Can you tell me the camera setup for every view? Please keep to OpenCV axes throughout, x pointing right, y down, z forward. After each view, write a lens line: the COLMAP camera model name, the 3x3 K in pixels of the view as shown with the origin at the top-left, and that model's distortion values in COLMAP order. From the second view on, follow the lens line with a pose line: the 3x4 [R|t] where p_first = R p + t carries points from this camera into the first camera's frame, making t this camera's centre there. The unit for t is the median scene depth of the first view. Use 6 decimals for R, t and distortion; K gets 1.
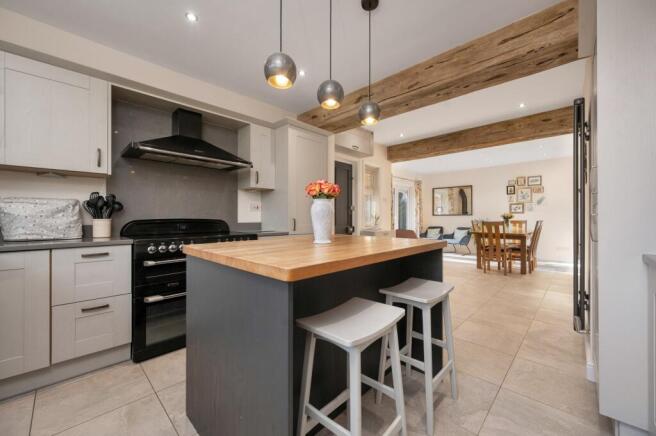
lens RADIAL K [[259.0, 0, 322.9], [0, 259.0, 220.9], [0, 0, 1]] dist [-0.001485, -0.000227]
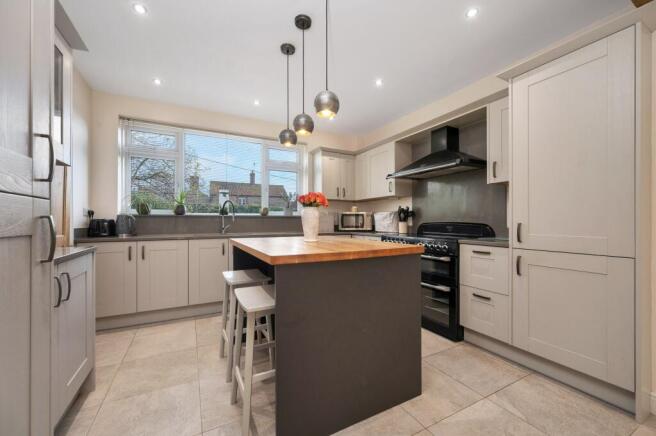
lens RADIAL K [[259.0, 0, 328.3], [0, 259.0, 220.9], [0, 0, 1]] dist [-0.001485, -0.000227]
pose [[-0.273980, -0.007907, -0.961703, 0.289212], [-0.019041, 0.999815, -0.002796, -0.001120], [0.961547, 0.017546, -0.274079, 0.343255]]
